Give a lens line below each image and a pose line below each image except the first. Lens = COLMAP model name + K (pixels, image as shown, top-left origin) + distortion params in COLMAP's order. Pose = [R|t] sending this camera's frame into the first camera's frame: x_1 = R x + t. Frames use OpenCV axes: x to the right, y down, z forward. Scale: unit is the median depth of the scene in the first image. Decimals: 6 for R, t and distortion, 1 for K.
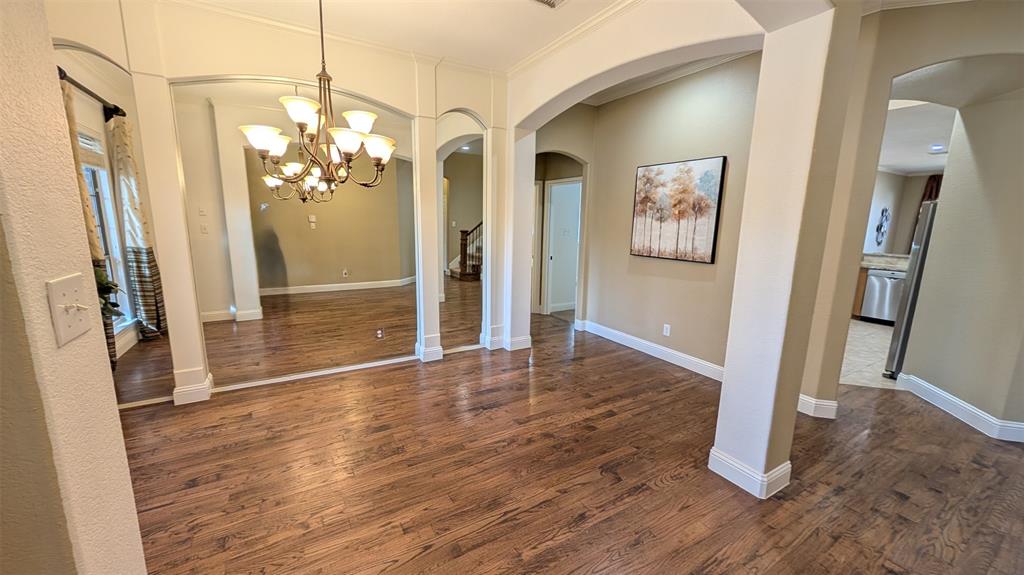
lens RADIAL K [[384.3, 0, 512.0], [0, 384.3, 287.5], [0, 0, 1]] dist [-0.001820, -0.000242]
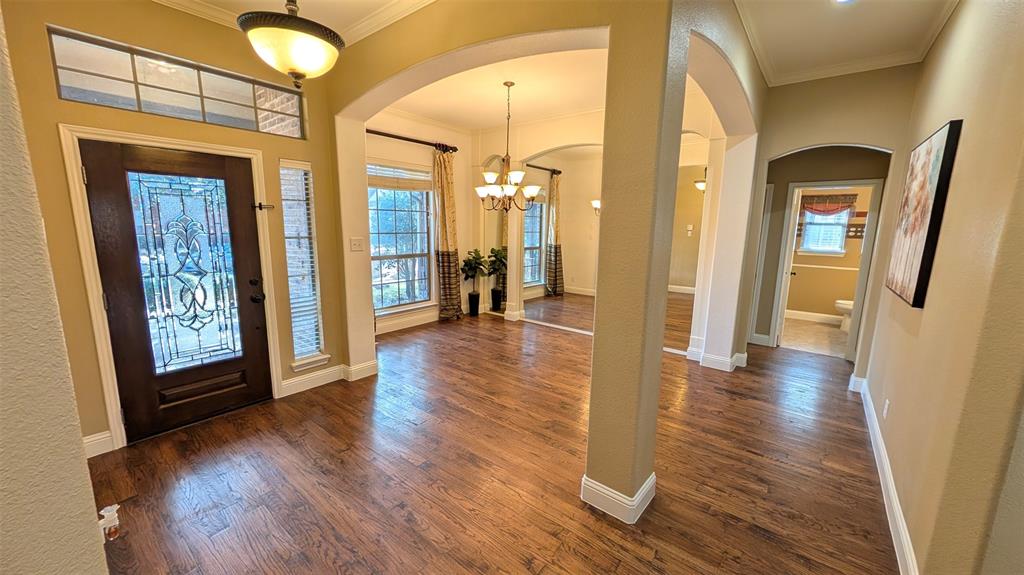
lens RADIAL K [[384.3, 0, 512.0], [0, 384.3, 287.5], [0, 0, 1]] dist [-0.001820, -0.000242]
pose [[0.353841, 0.144906, -0.924012, 0.760599], [-0.174909, 0.980749, 0.086824, -0.032539], [0.918805, 0.130897, 0.372374, 0.192453]]
